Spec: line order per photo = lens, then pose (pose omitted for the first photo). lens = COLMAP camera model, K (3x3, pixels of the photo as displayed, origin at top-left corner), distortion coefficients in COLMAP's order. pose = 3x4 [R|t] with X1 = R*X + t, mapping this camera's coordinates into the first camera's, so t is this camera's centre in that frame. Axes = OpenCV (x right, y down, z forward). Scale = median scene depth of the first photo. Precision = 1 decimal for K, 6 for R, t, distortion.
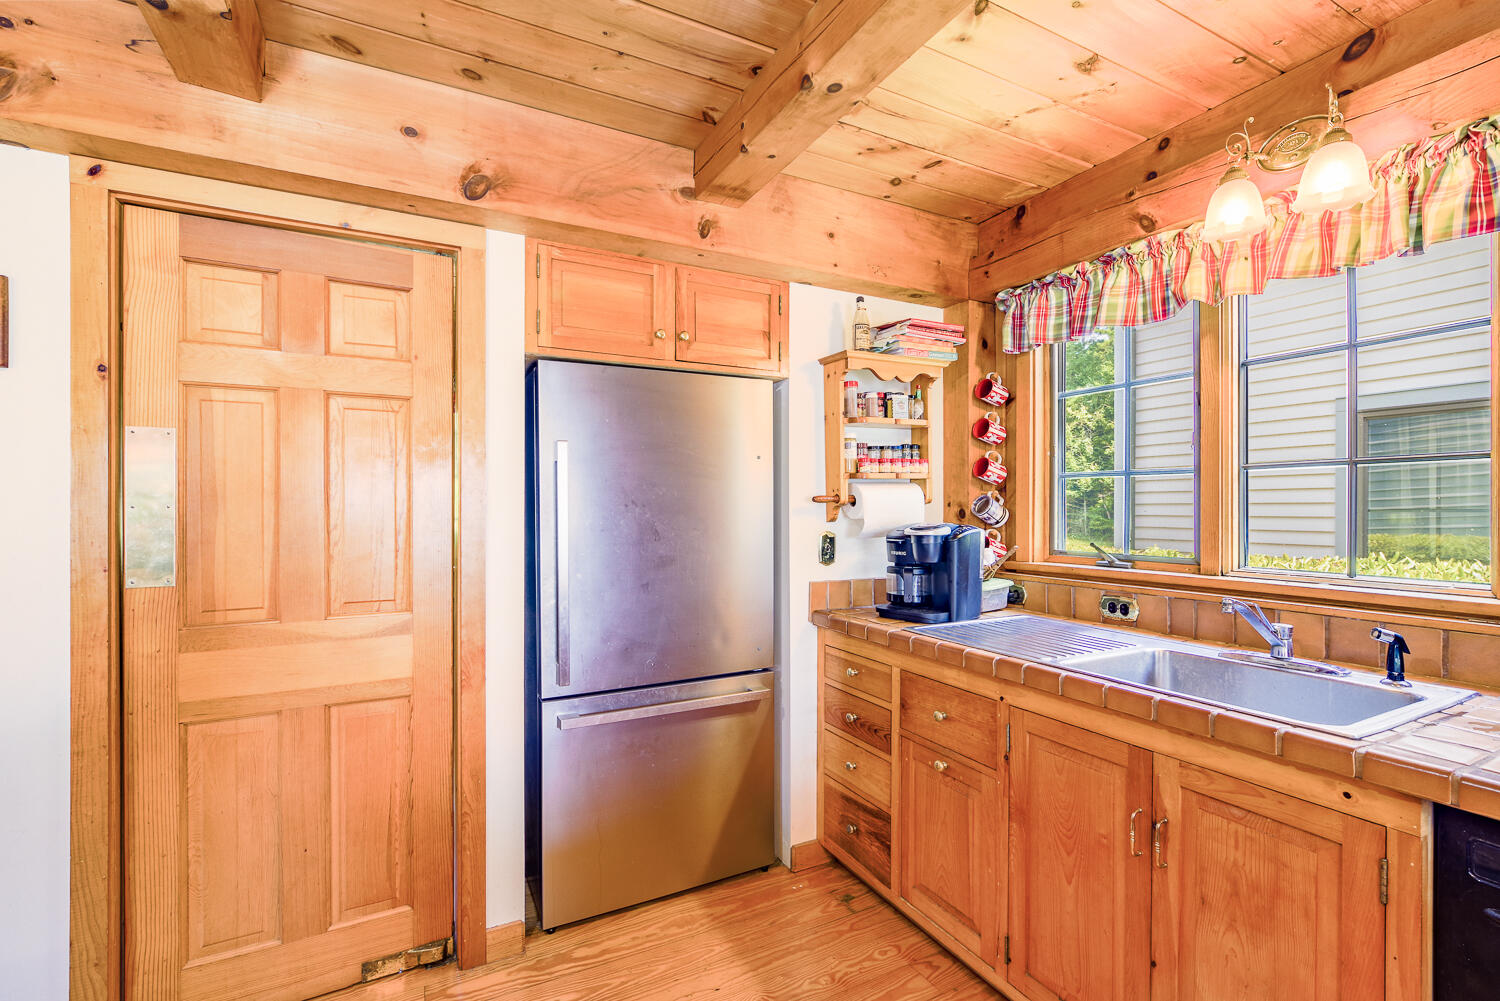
lens RADIAL K [[650.0, 0, 750.0], [0, 650.0, 504.4], [0, 0, 1]] dist [-0.004931, -0.000604]
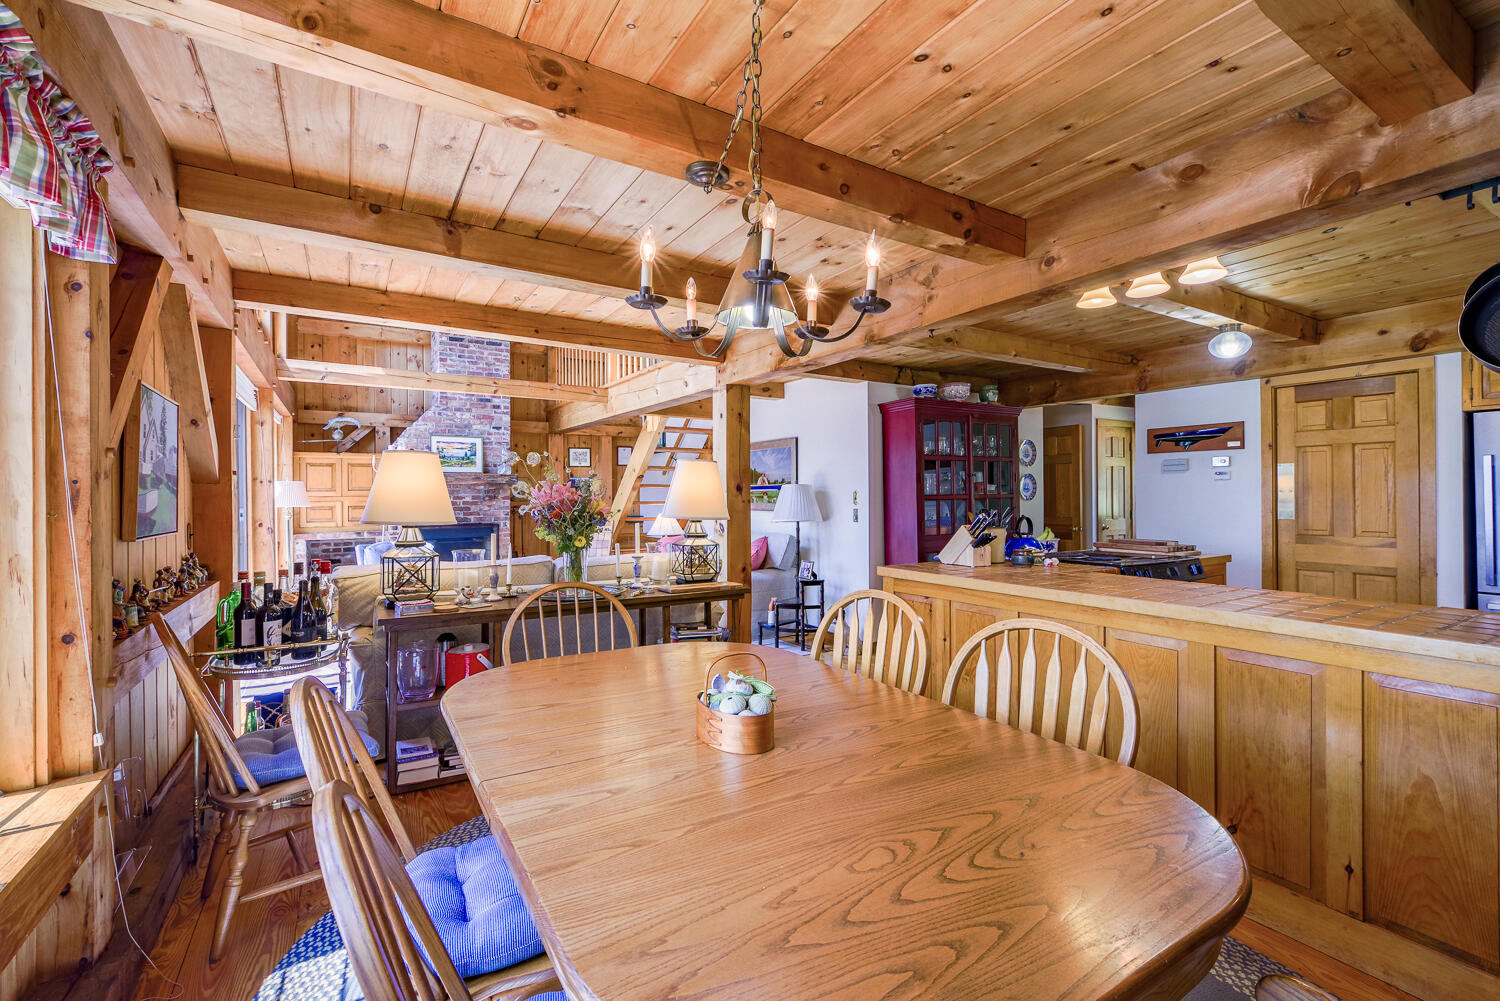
lens RADIAL K [[650.0, 0, 751.5], [0, 650.0, 498.4], [0, 0, 1]] dist [-0.004931, -0.000604]
pose [[0.063879, -0.001199, -0.997957, 1.665219], [0.003589, 0.999993, -0.000971, 0.027017], [0.997951, -0.003520, 0.063883, -1.442801]]
